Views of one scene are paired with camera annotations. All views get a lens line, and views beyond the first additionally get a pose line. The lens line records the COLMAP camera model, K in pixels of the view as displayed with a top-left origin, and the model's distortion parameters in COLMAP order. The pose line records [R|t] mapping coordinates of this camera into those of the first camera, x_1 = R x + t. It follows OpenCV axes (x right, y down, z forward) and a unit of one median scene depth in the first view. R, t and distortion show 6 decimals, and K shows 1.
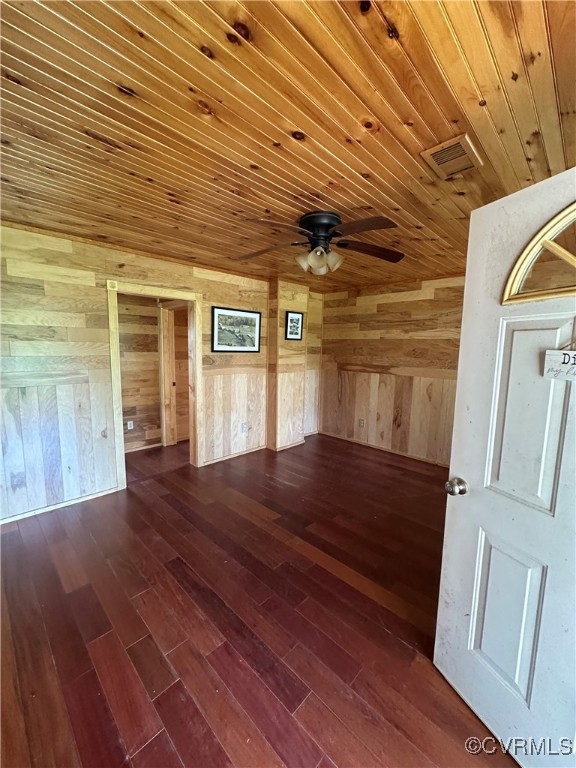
lens RADIAL K [[309.0, 0, 287.9], [0, 309.0, 384.3], [0, 0, 1]] dist [-0.002479, 0.000844]
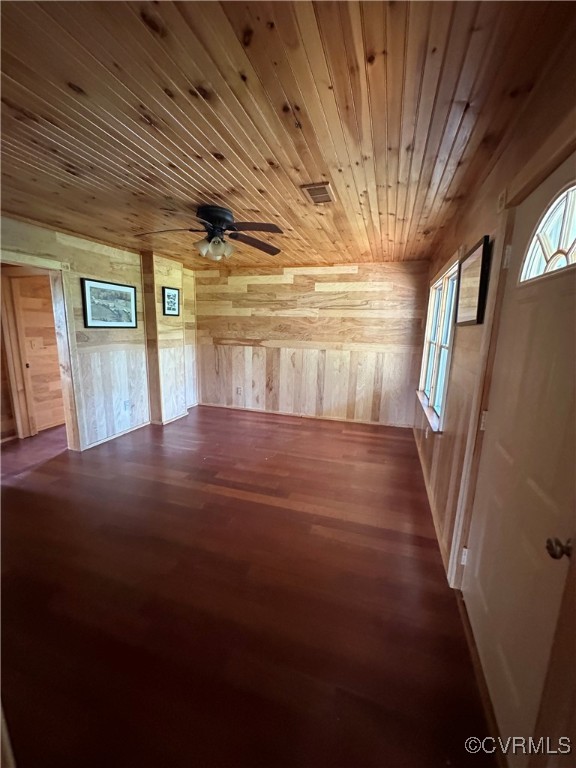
lens RADIAL K [[309.0, 0, 287.7], [0, 309.0, 384.6], [0, 0, 1]] dist [-0.002479, 0.000844]
pose [[0.894282, -0.083595, 0.439626, -0.121400], [0.048718, 0.994745, 0.090049, 0.011315], [-0.444844, -0.059112, 0.893655, -0.111801]]
